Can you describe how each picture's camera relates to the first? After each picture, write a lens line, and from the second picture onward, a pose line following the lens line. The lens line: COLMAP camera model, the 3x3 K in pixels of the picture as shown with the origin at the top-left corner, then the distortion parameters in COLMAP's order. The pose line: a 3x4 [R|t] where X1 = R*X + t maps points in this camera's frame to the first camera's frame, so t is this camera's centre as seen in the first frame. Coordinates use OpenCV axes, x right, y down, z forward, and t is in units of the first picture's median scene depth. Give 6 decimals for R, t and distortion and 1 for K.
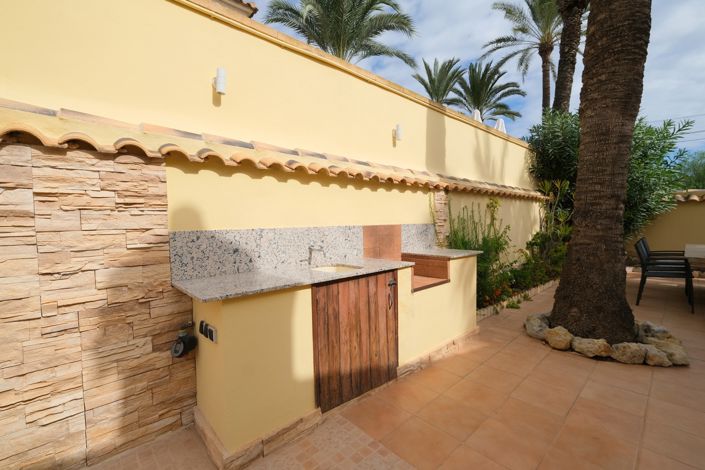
lens RADIAL K [[308.0, 0, 348.5], [0, 308.0, 234.7], [0, 0, 1]] dist [-0.004347, -0.000285]
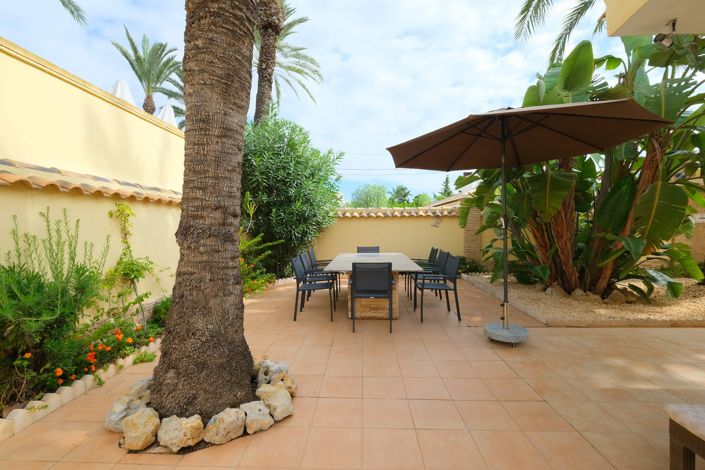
lens RADIAL K [[308.0, 0, 356.8], [0, 308.0, 232.3], [0, 0, 1]] dist [-0.004347, -0.000285]
pose [[0.691470, -0.002030, 0.722402, 0.544603], [0.027938, 0.999323, -0.023934, -0.036817], [-0.721864, 0.036733, 0.691059, 0.239927]]
